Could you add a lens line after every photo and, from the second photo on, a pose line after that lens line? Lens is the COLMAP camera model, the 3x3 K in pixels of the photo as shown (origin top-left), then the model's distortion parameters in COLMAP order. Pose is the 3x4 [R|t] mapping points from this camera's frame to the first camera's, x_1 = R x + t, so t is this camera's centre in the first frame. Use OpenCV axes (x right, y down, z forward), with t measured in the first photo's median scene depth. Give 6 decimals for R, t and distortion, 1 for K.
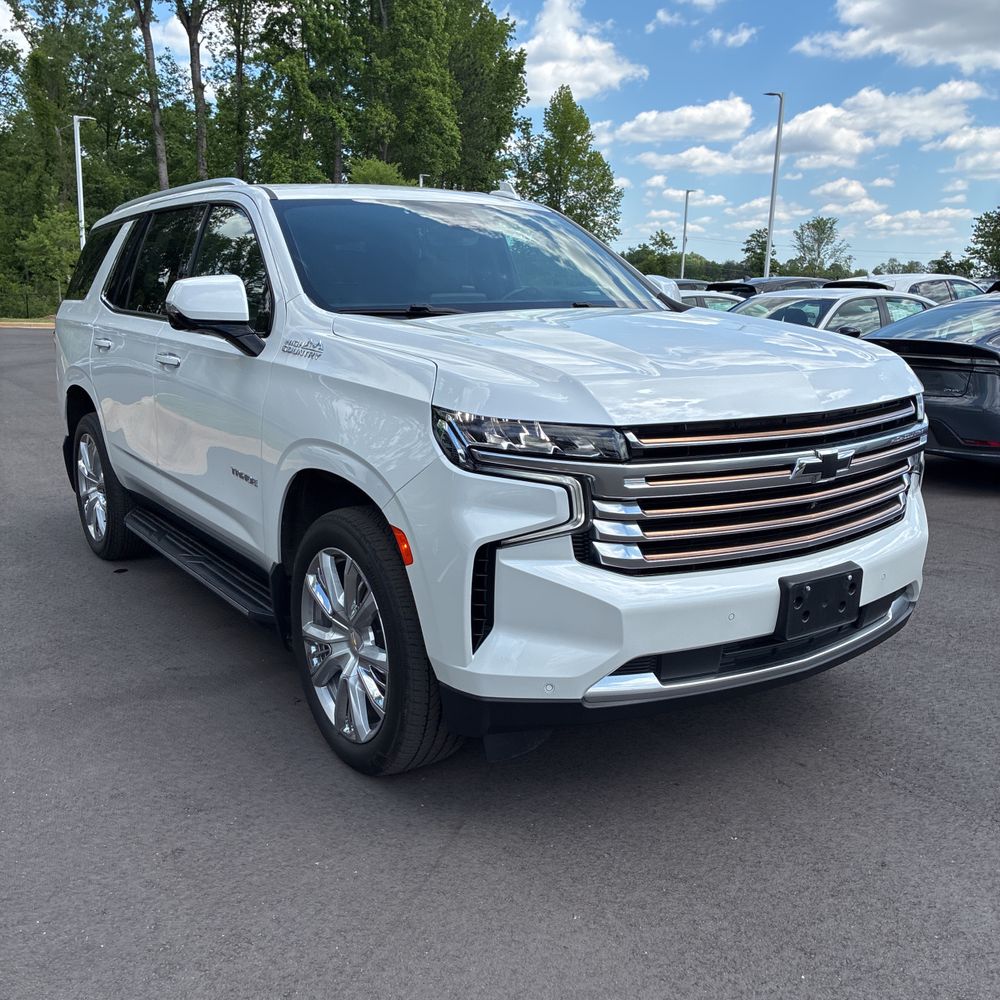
lens RADIAL K [[1033.0, 0, 498.1], [0, 1033.0, 496.8], [0, 0, 1]] dist [0.052945, -0.032771]
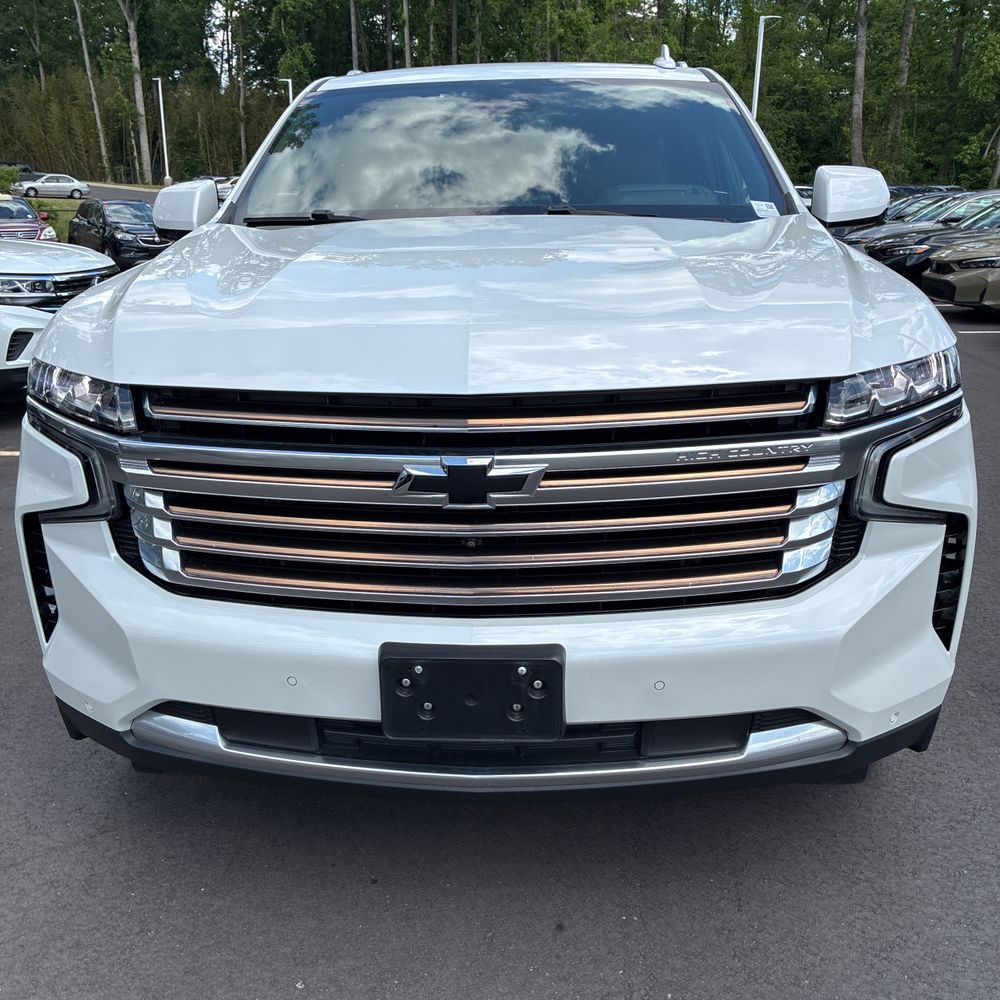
lens RADIAL K [[1024.6, 0, 485.8], [0, 1024.6, 505.4], [0, 0, 1]] dist [0.044037, -0.038909]
pose [[0.790748, 0.168543, -0.588481, 0.673895], [-0.110859, 0.984881, 0.133112, -0.097705], [0.602019, -0.040020, 0.797478, 0.518232]]
